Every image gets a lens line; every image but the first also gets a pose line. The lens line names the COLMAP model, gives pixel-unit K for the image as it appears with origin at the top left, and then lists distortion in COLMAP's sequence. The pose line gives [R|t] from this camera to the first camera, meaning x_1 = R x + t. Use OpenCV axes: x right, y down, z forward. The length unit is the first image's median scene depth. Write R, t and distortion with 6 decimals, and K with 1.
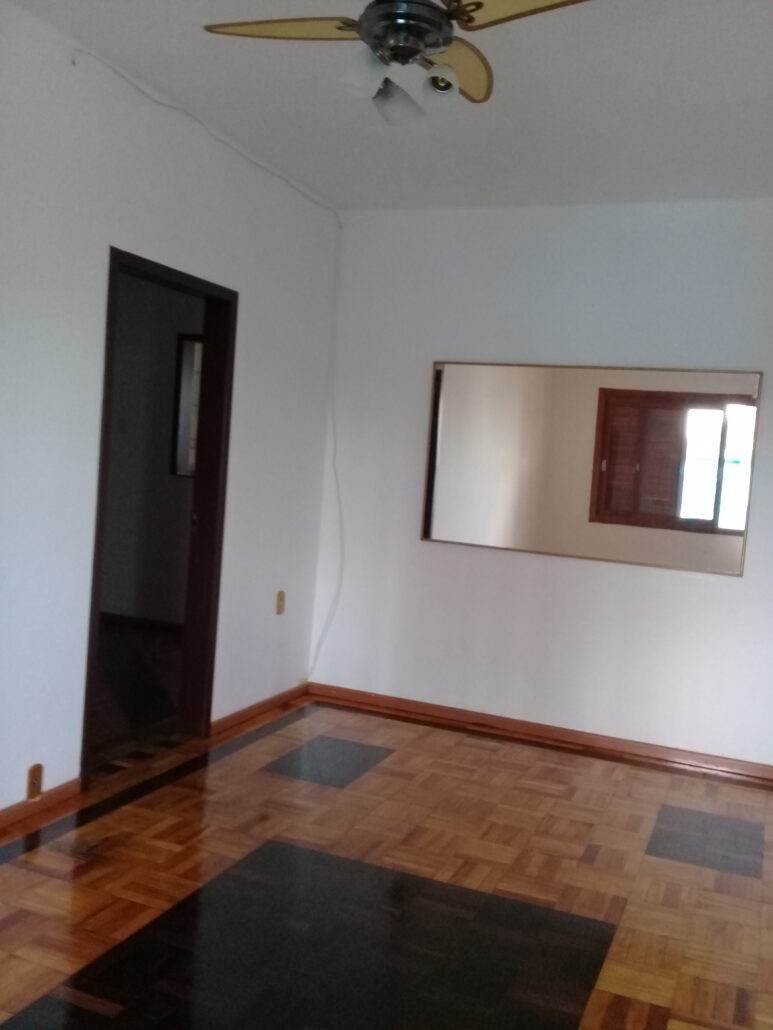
lens RADIAL K [[987.2, 0, 408.3], [0, 987.2, 515.3], [0, 0, 1]] dist [0.074527, -0.123266]
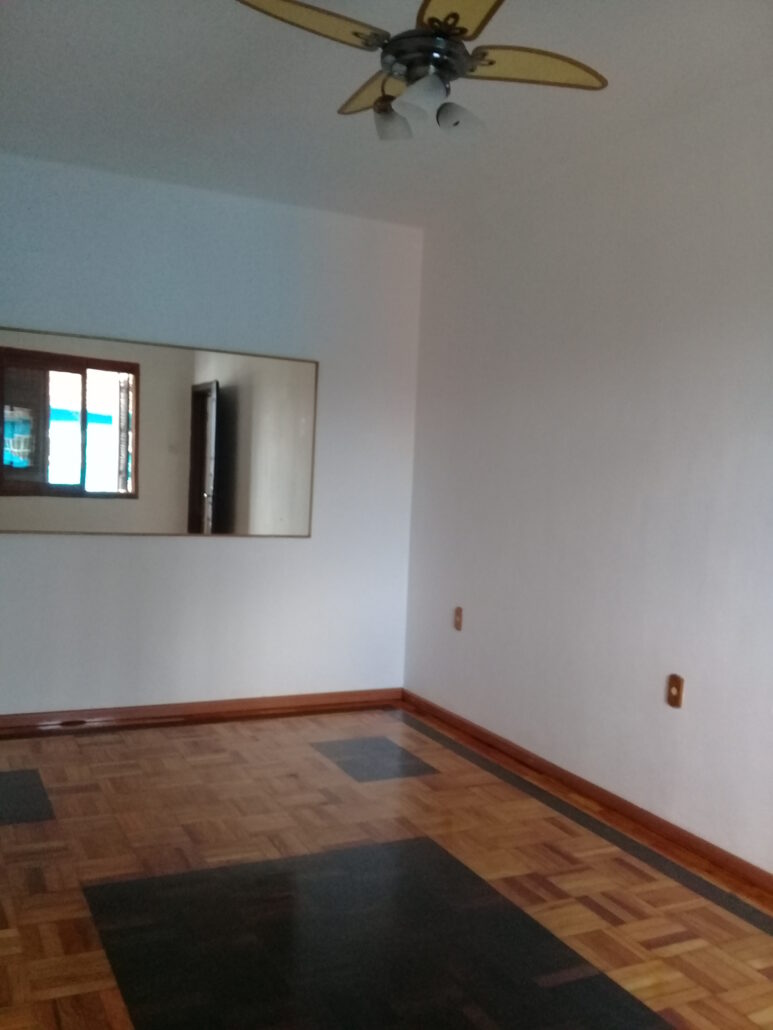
lens RADIAL K [[987.2, 0, 408.3], [0, 987.2, 515.3], [0, 0, 1]] dist [0.074527, -0.123266]
pose [[0.667698, -0.088032, 0.739209, -0.462263], [0.050344, 0.996050, 0.073145, -0.043543], [-0.742728, -0.011624, 0.669492, 0.158160]]
